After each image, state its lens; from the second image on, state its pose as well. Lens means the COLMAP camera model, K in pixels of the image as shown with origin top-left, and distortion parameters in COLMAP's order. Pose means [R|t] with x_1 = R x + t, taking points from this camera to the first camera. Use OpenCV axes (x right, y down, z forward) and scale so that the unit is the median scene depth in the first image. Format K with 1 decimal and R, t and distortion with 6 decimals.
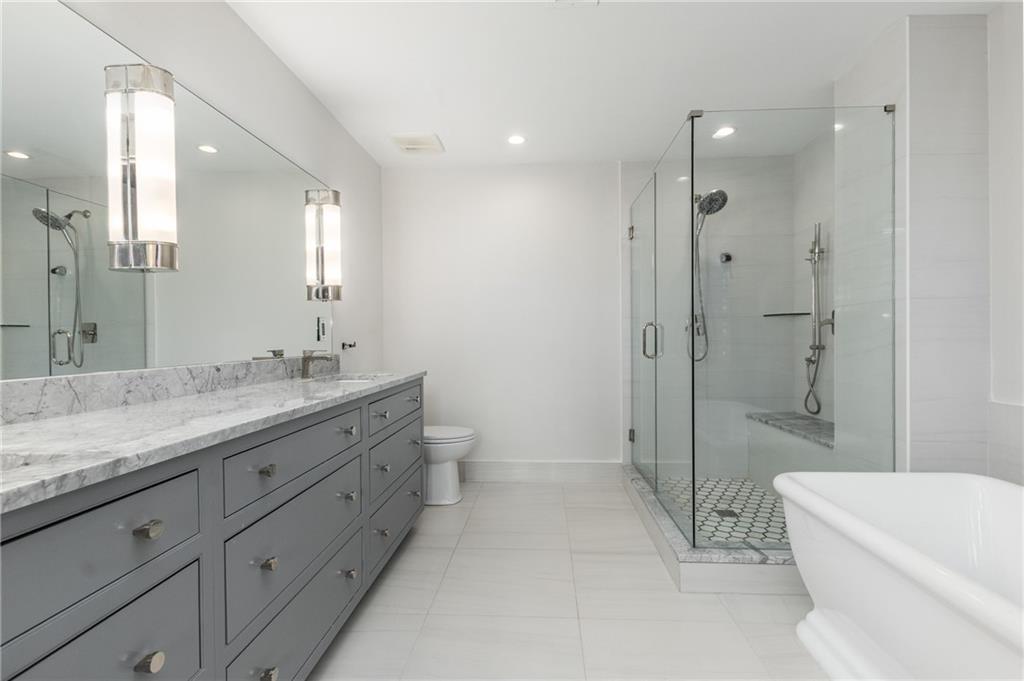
lens RADIAL K [[486.3, 0, 513.3], [0, 486.3, 341.2], [0, 0, 1]] dist [0.014056, 0.000271]
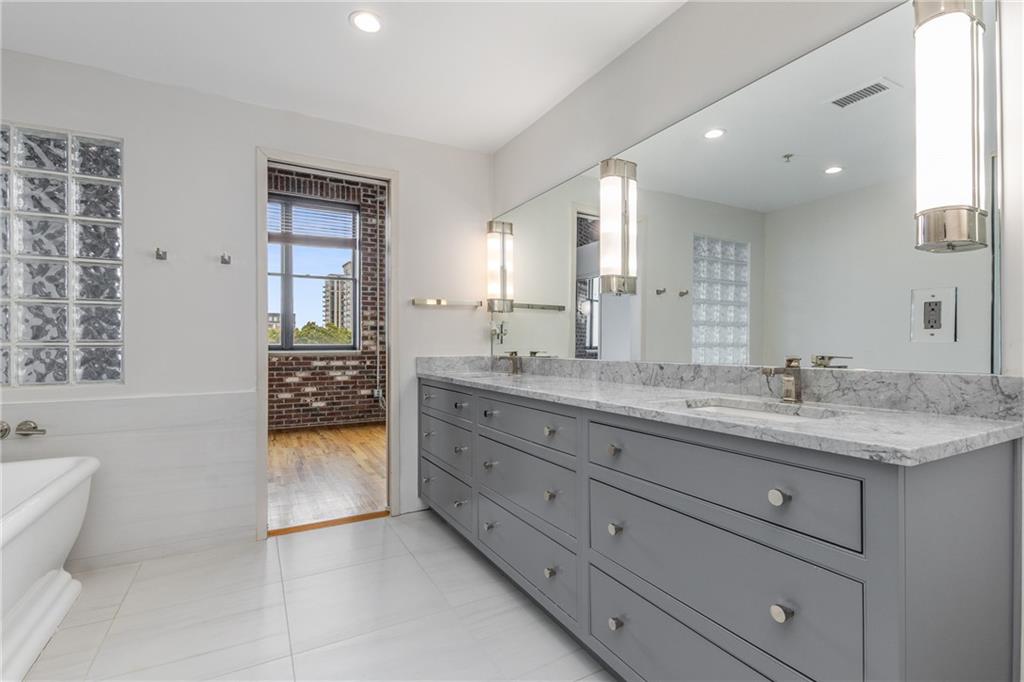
lens RADIAL K [[486.3, 0, 518.0], [0, 486.3, 343.2], [0, 0, 1]] dist [0.014056, 0.000271]
pose [[-0.849994, 0.007193, -0.526743, 0.237138], [0.005855, 0.999974, 0.004207, -0.002623], [0.526759, 0.000492, -0.850014, 1.758017]]
